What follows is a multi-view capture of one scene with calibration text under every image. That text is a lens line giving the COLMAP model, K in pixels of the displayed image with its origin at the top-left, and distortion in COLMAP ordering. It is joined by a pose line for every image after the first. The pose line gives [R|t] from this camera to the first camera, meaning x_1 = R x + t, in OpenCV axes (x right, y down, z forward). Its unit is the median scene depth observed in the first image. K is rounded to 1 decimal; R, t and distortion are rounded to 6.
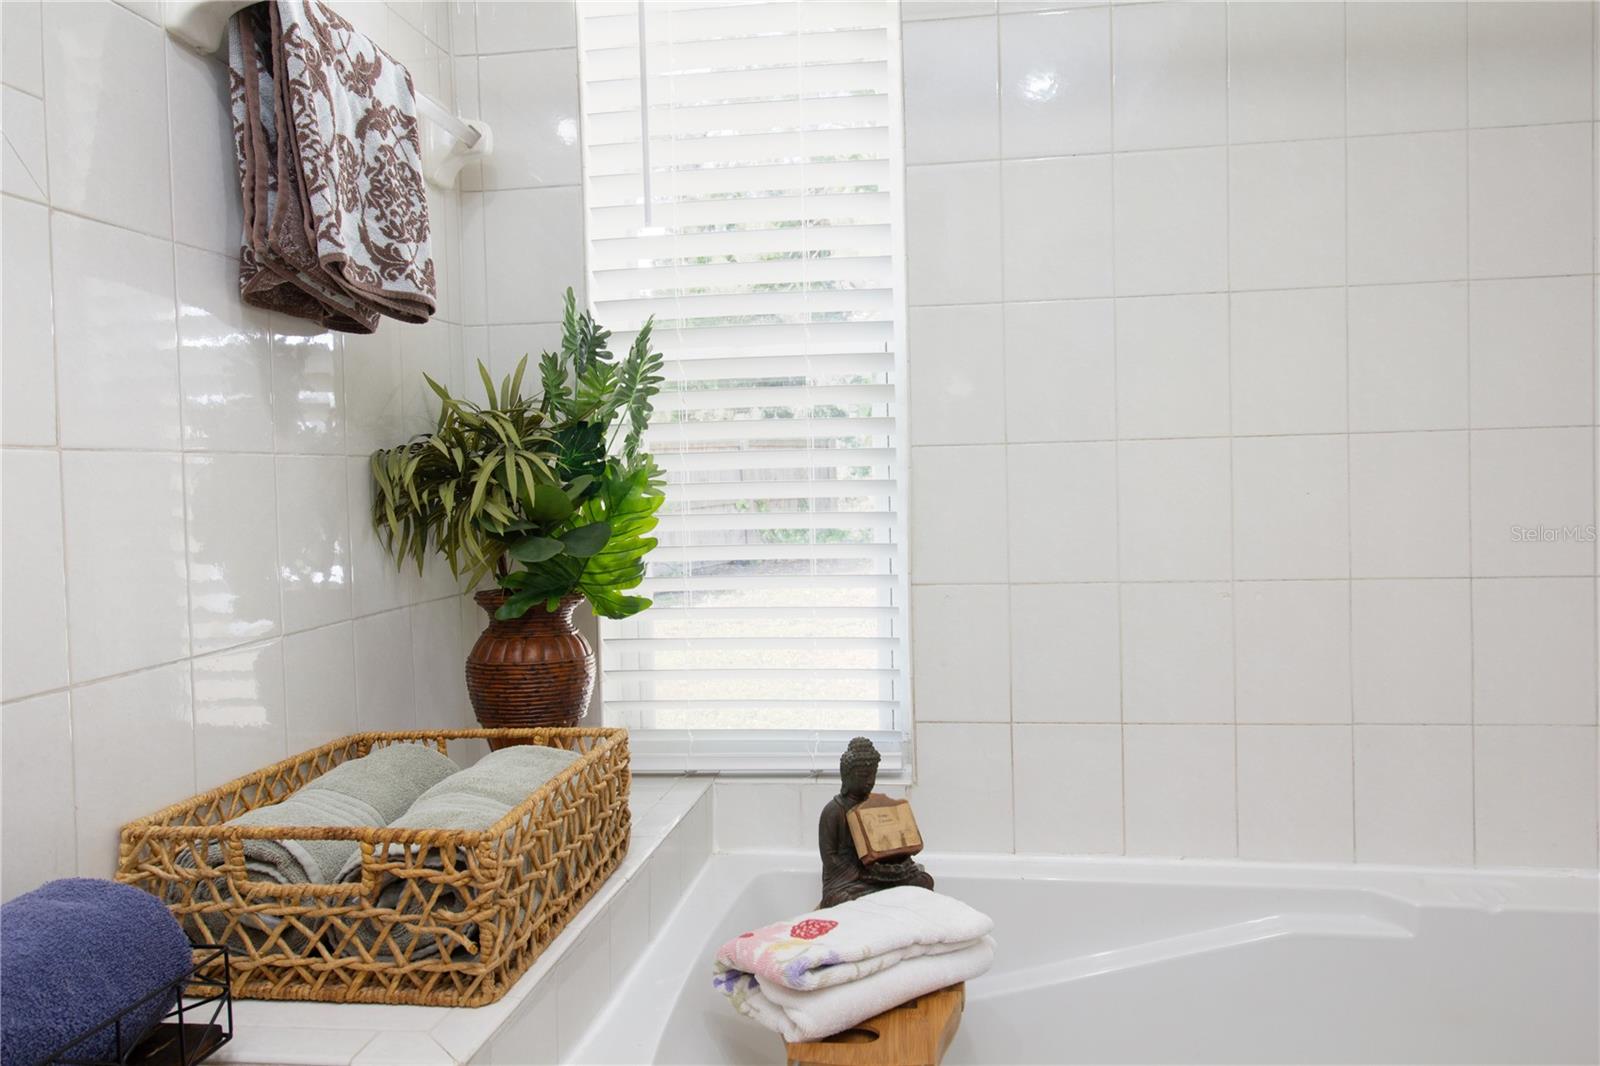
lens RADIAL K [[1169.6, 0, 791.9], [0, 1169.6, 520.2], [0, 0, 1]] dist [0.042627, -0.000236]
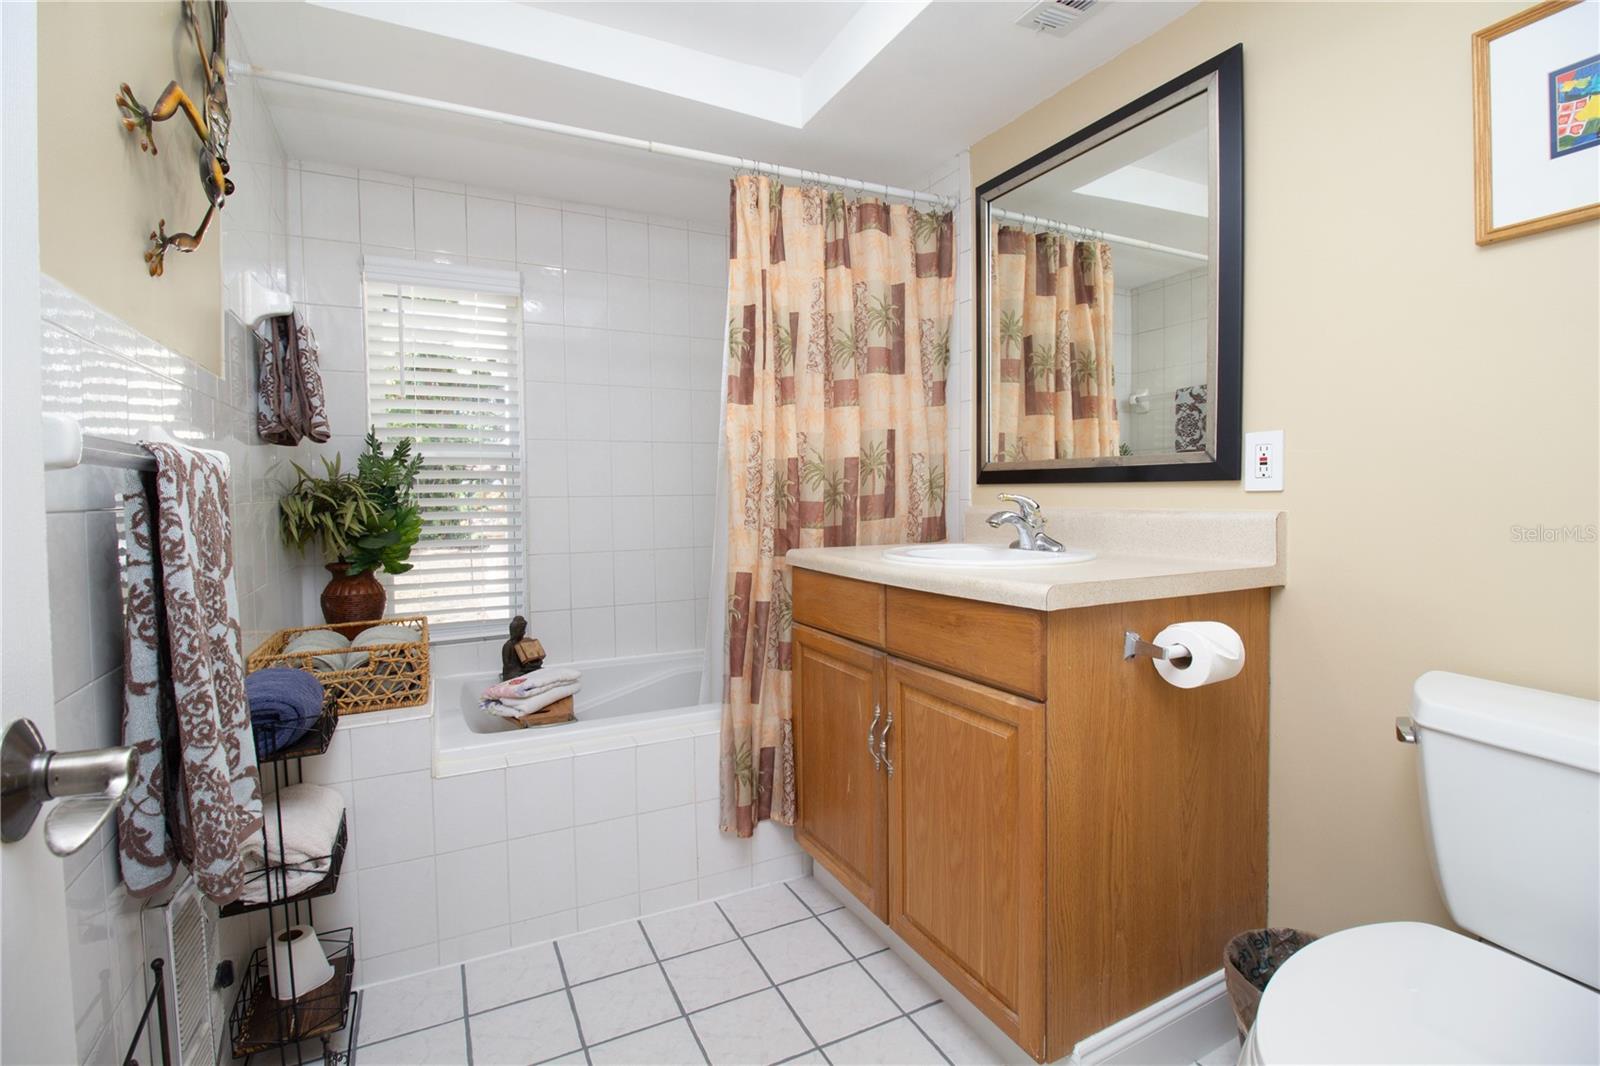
lens RADIAL K [[734.4, 0, 806.3], [0, 734.4, 520.6], [0, 0, 1]] dist [-0.016629, -0.003367]
pose [[0.810236, -0.010476, 0.586010, -0.366042], [0.014505, 0.999892, -0.002180, -0.003216], [-0.585924, 0.010266, 0.810301, -0.635411]]
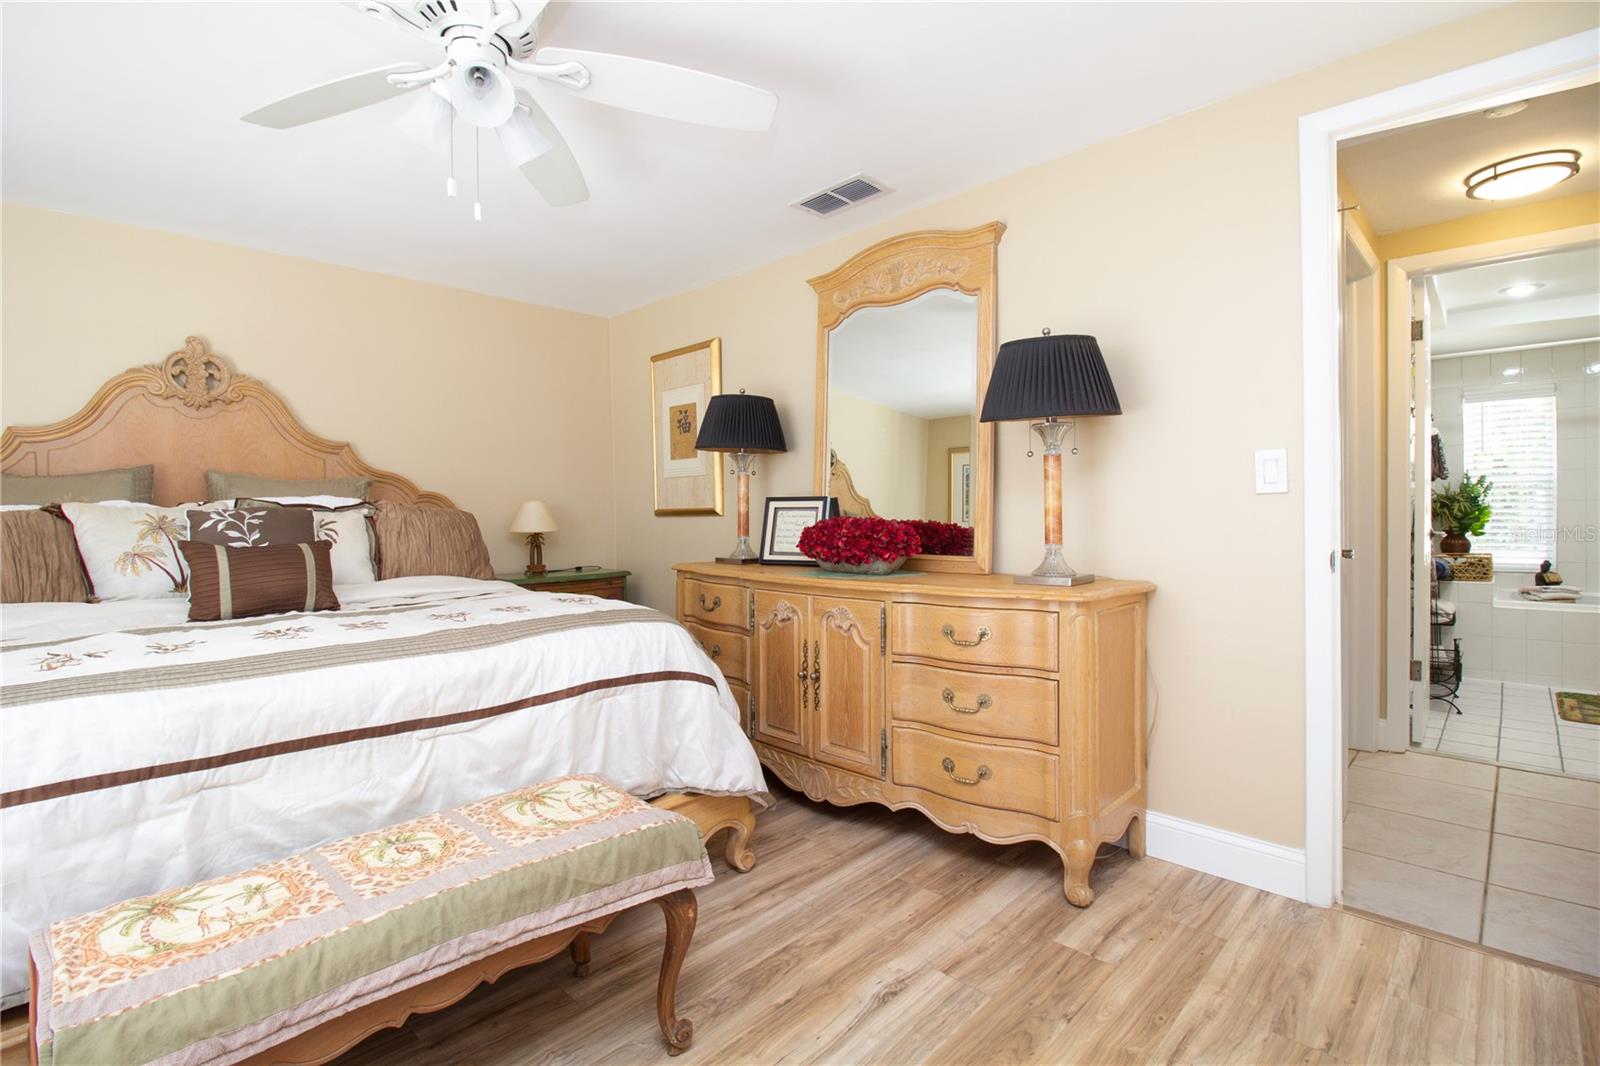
lens RADIAL K [[734.4, 0, 810.5], [0, 734.4, 531.1], [0, 0, 1]] dist [-0.016629, -0.003367]
pose [[0.818316, 0.018973, -0.574455, -0.767104], [-0.018852, 0.999803, 0.006168, 0.106734], [0.574459, 0.005782, 0.818513, -3.381715]]
